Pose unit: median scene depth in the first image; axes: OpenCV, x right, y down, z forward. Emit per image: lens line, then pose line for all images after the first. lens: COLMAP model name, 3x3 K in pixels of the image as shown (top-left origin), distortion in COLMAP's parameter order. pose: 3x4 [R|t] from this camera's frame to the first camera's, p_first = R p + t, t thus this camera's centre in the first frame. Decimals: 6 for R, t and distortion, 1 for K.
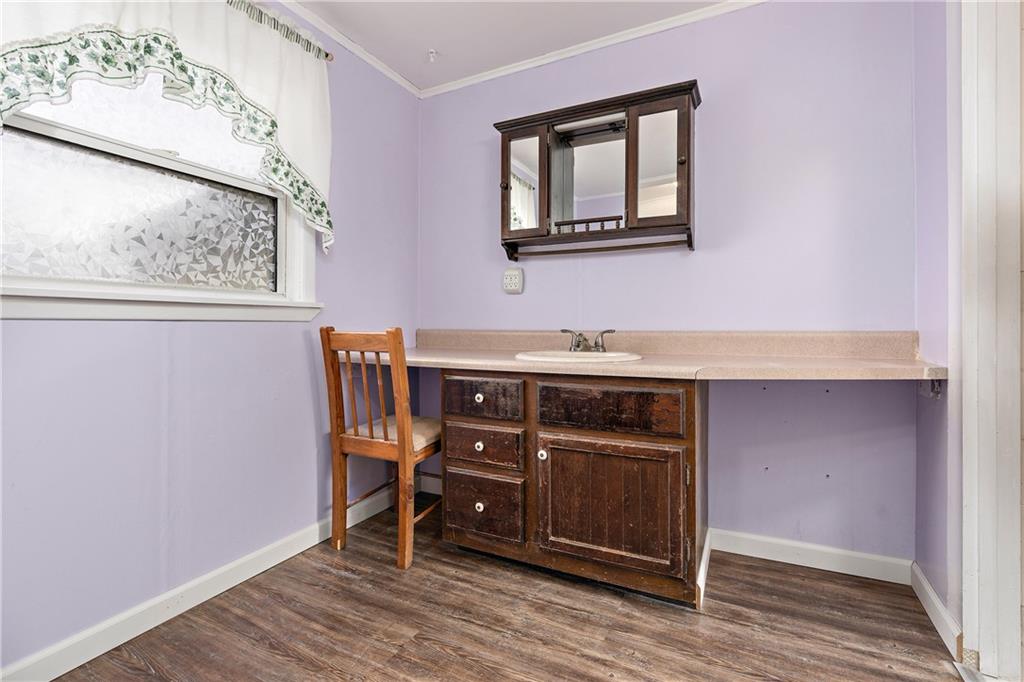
lens RADIAL K [[472.3, 0, 509.8], [0, 472.3, 331.9], [0, 0, 1]] dist [-0.005783, 0.001570]
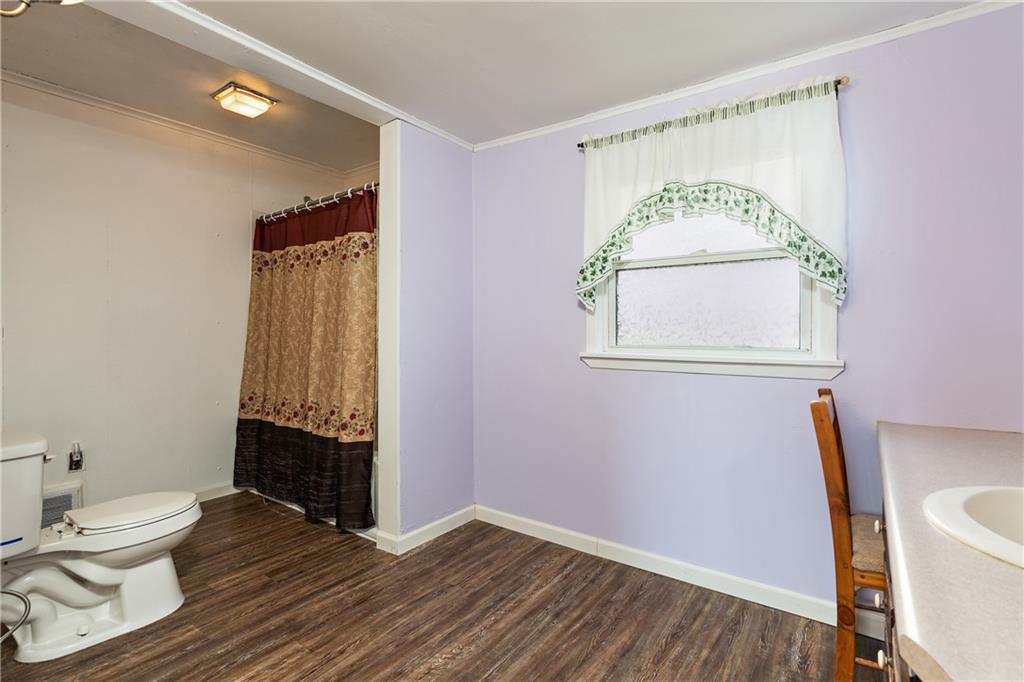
lens RADIAL K [[472.3, 0, 510.2], [0, 472.3, 337.2], [0, 0, 1]] dist [-0.005783, 0.001570]
pose [[-0.167389, 0.011025, -0.985829, 0.702030], [-0.012749, 0.999830, 0.013346, -0.130920], [0.985808, 0.014802, -0.167220, 0.643461]]
